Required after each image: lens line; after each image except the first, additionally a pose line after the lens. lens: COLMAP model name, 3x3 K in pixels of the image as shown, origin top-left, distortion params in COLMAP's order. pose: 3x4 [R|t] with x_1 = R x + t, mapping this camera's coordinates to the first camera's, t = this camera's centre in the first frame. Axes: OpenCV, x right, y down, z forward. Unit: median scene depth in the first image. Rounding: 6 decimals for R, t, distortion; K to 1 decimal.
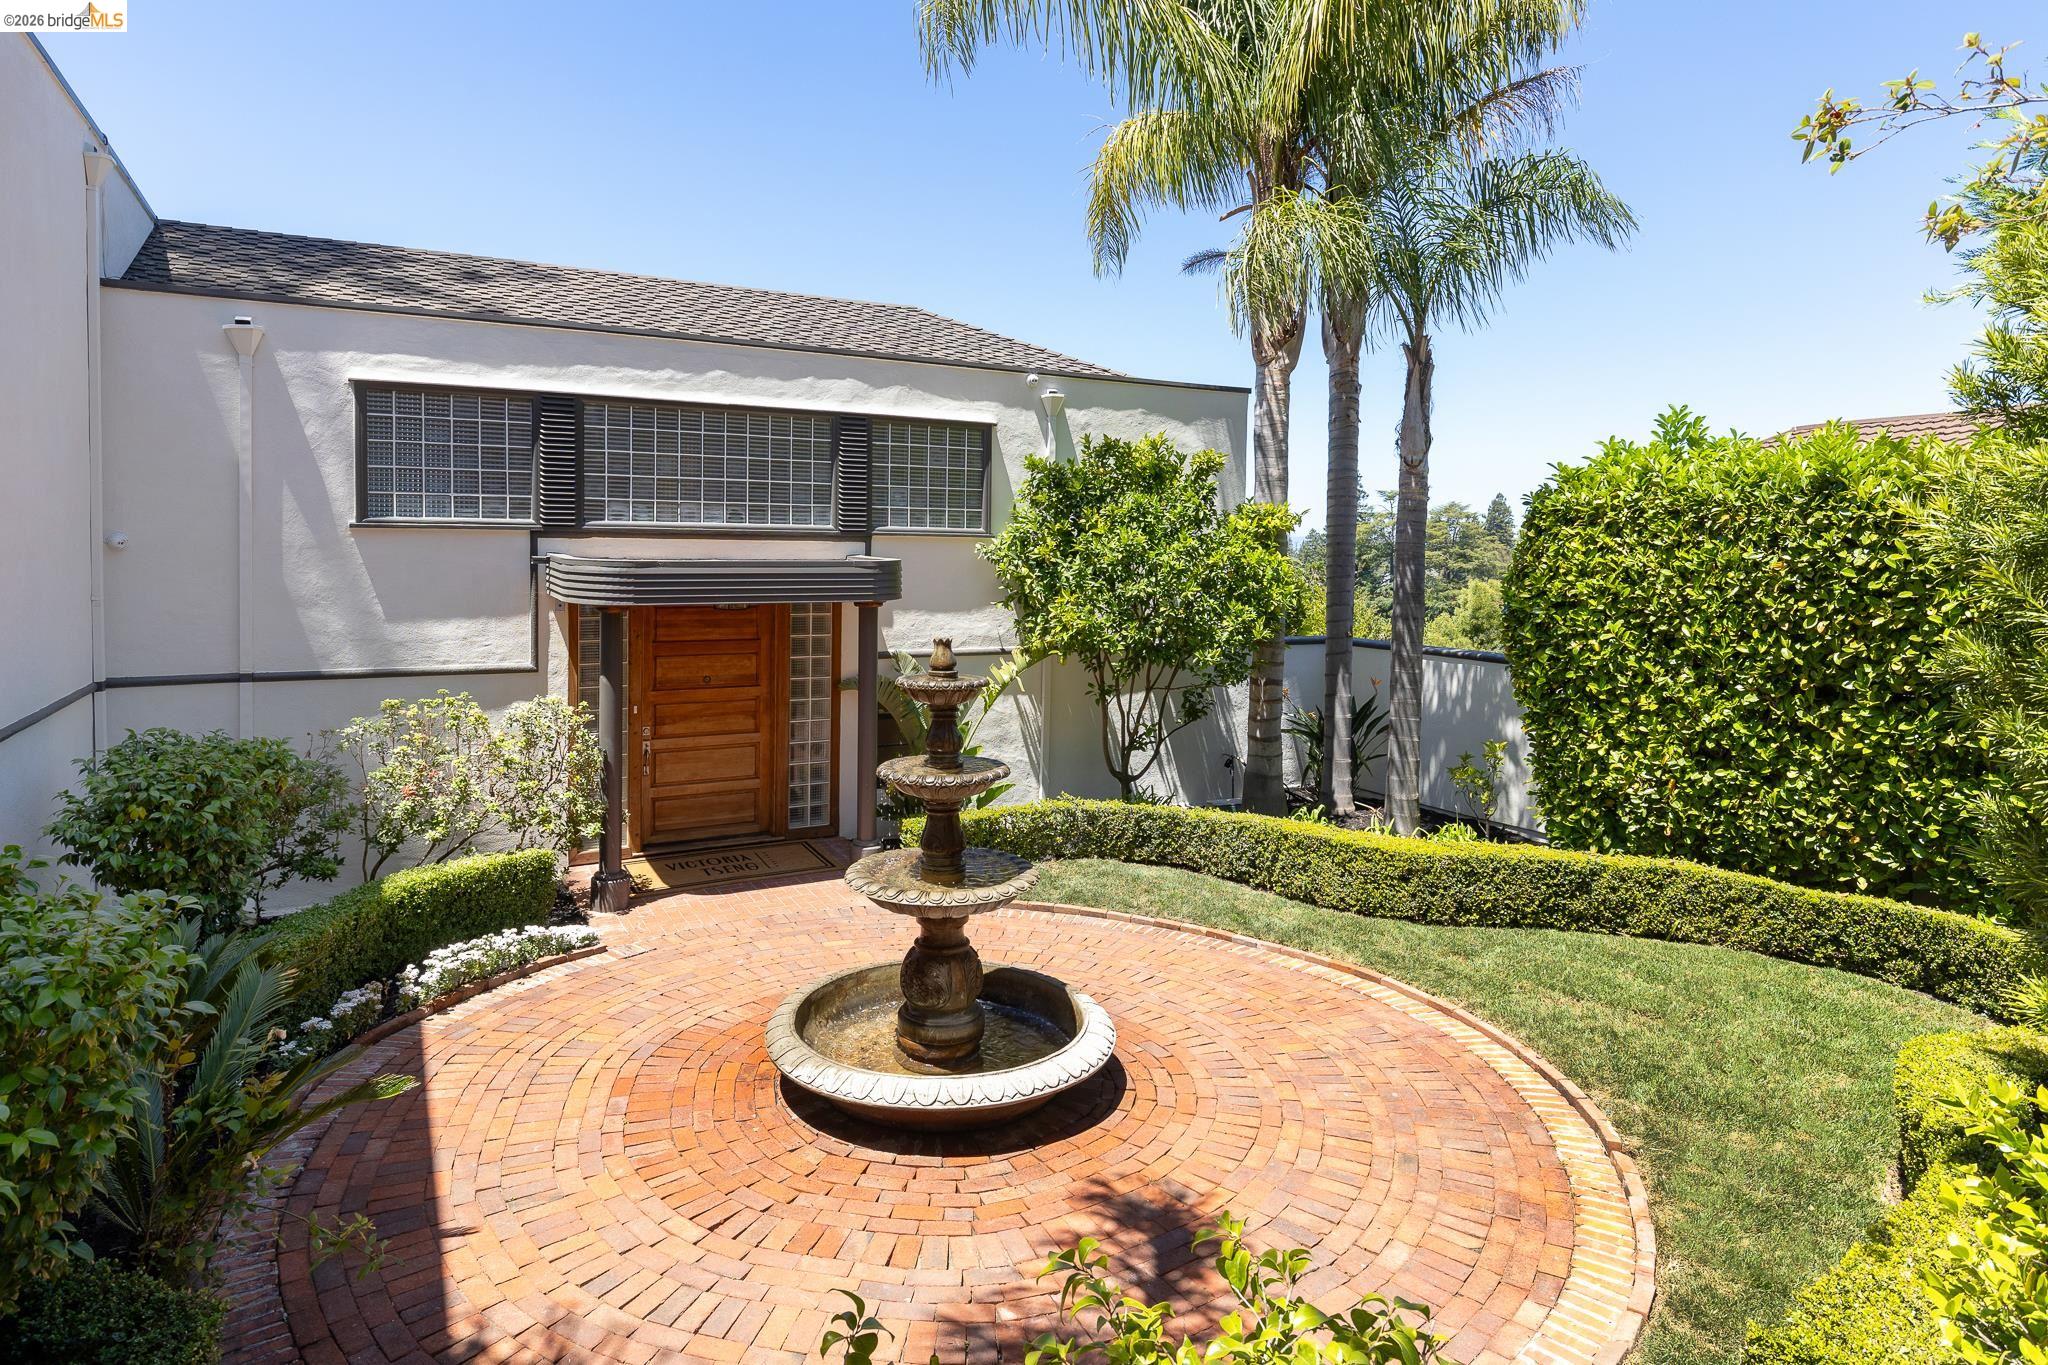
lens RADIAL K [[1064.1, 0, 1015.5], [0, 1064.1, 556.5], [0, 0, 1]] dist [-0.004124, 0.000275]
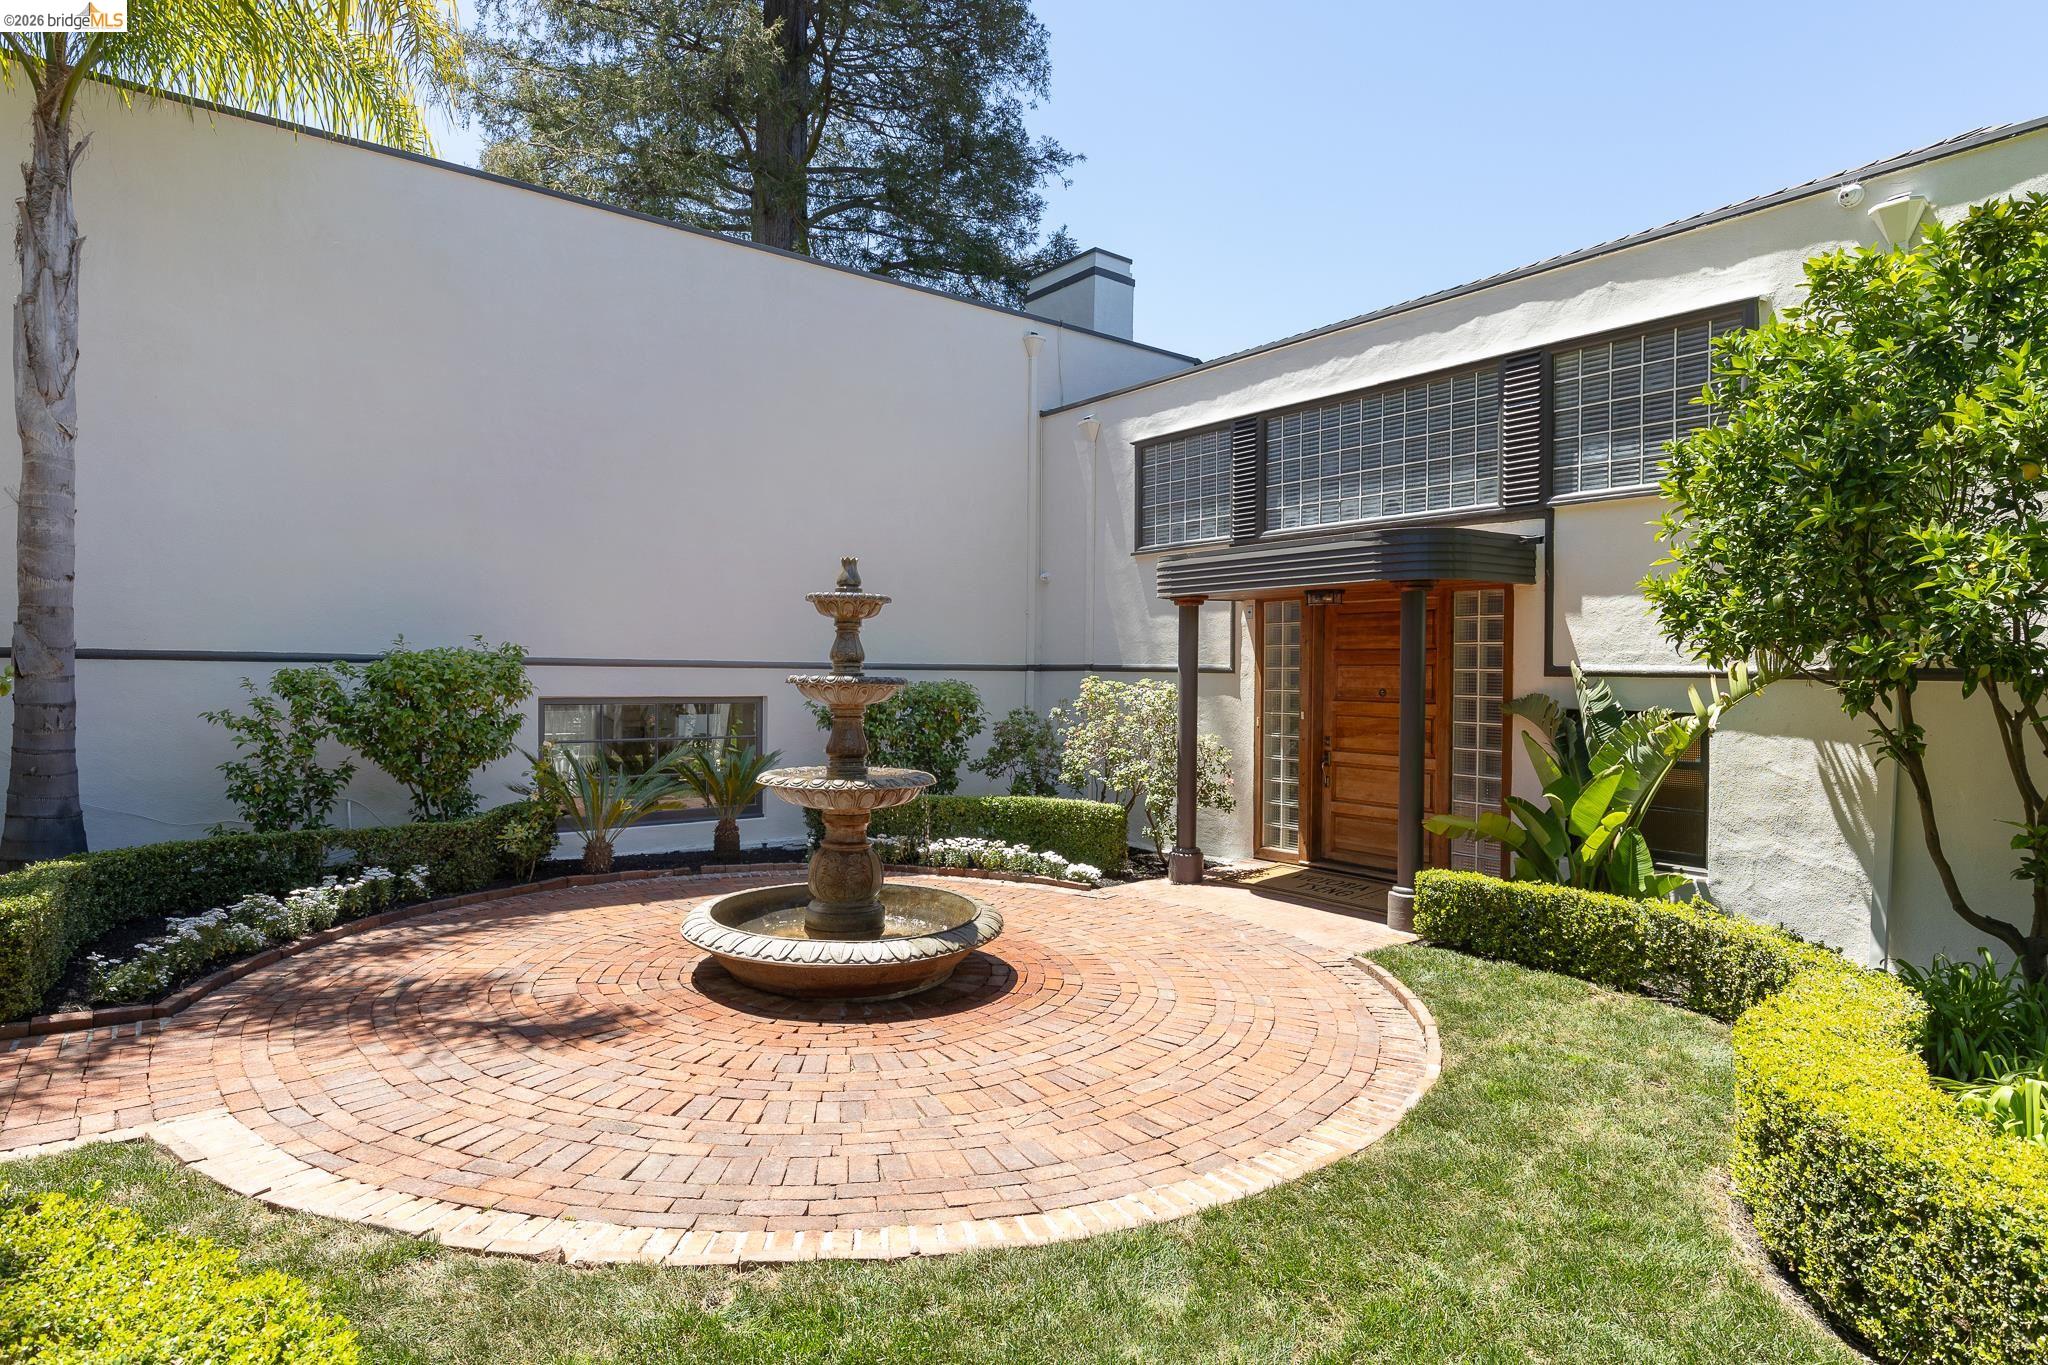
lens RADIAL K [[1100.9, 0, 1024.0], [0, 1100.9, 682.5], [0, 0, 1]] dist [-0.002595, -0.000197]
pose [[0.157407, 0.002260, -0.987531, 0.704869], [-0.008840, 0.999961, 0.000879, 0.130491], [0.987494, 0.008592, 0.157421, 0.660527]]
